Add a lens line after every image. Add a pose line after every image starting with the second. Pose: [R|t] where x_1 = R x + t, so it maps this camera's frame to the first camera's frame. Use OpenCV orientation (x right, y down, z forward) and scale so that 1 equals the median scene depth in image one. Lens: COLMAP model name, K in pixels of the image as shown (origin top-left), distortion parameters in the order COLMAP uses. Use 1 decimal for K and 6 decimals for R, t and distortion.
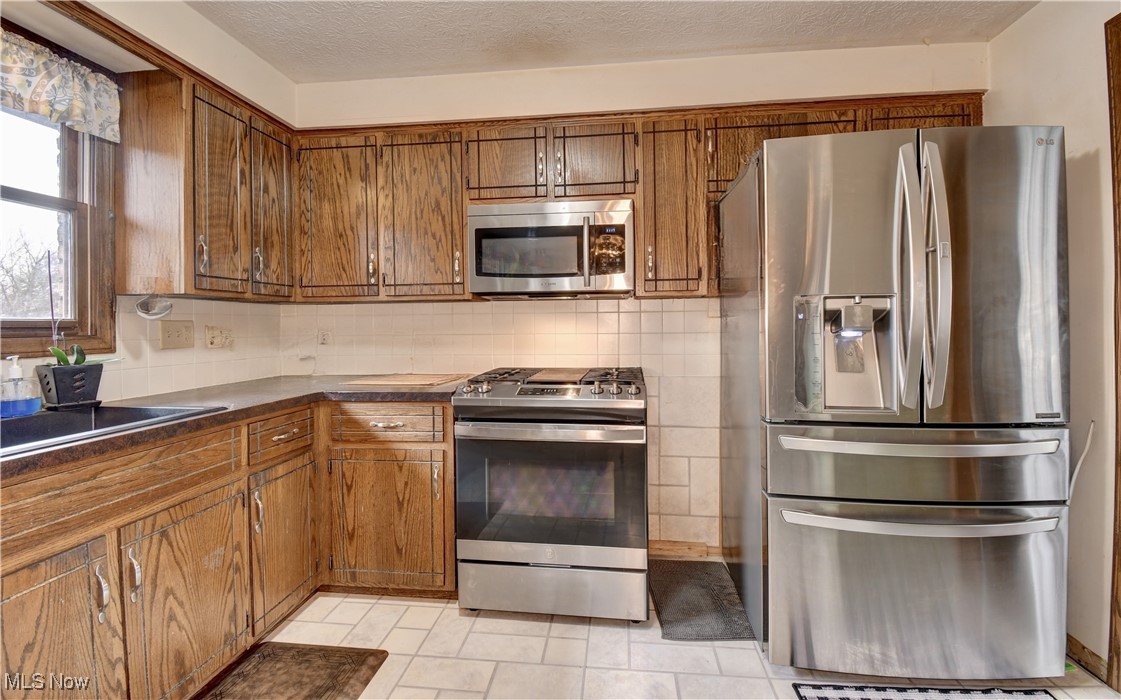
lens RADIAL K [[492.2, 0, 564.3], [0, 492.2, 328.9], [0, 0, 1]] dist [0.000629, -0.000190]
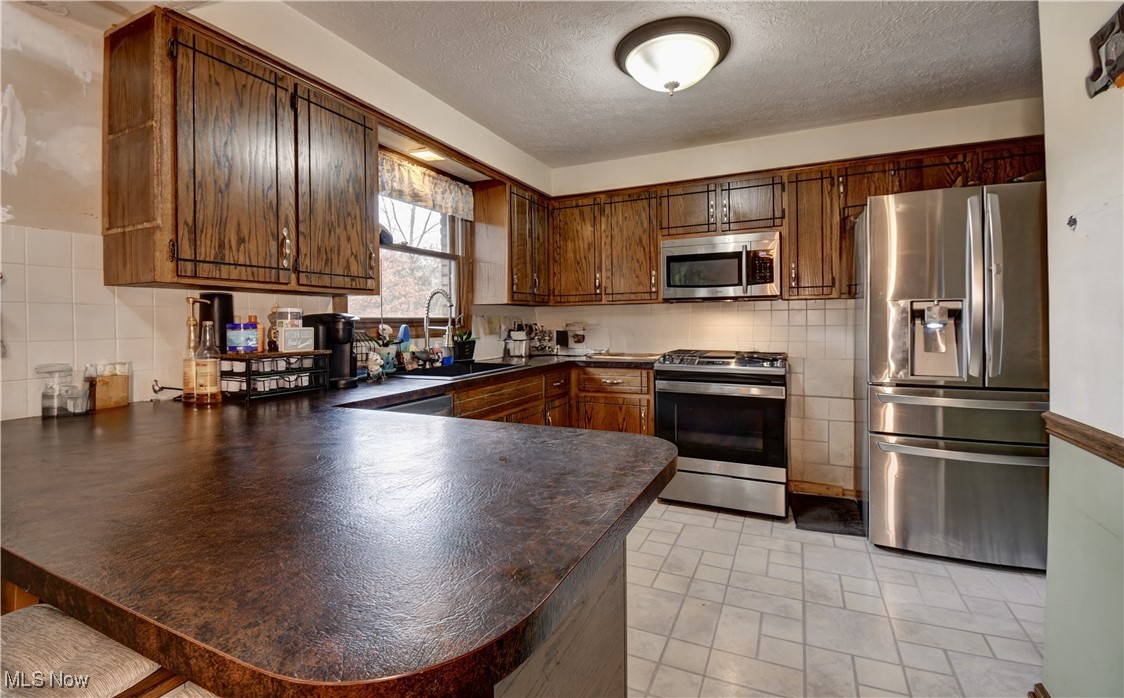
lens RADIAL K [[493.5, 0, 565.8], [0, 493.5, 327.9], [0, 0, 1]] dist [0.000629, -0.000190]
pose [[0.949291, 0.003995, -0.314374, 0.002444], [-0.000865, 0.999949, 0.010096, 0.001629], [0.314399, -0.009312, 0.949245, -0.546959]]
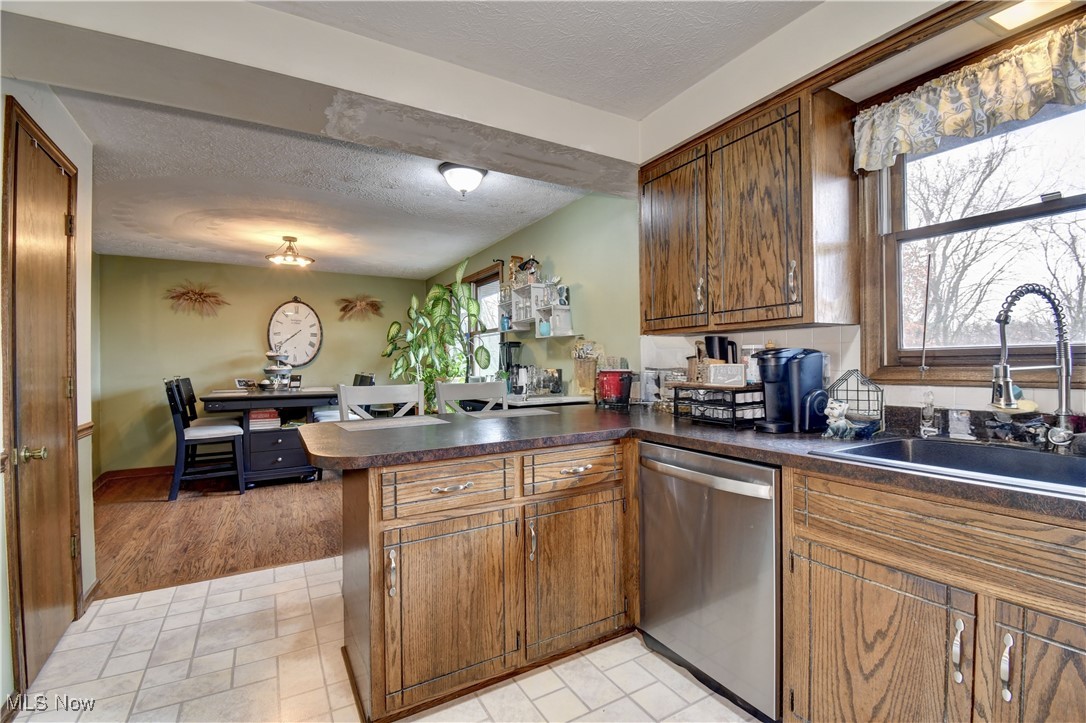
lens RADIAL K [[480.1, 0, 543.0], [0, 480.1, 361.5], [0, 0, 1]] dist [-0.000215, -0.000065]
pose [[-0.798776, 0.017963, -0.601361, 0.105128], [0.017223, 0.999827, 0.006988, -0.007171], [0.601382, -0.004775, -0.798947, 0.703678]]
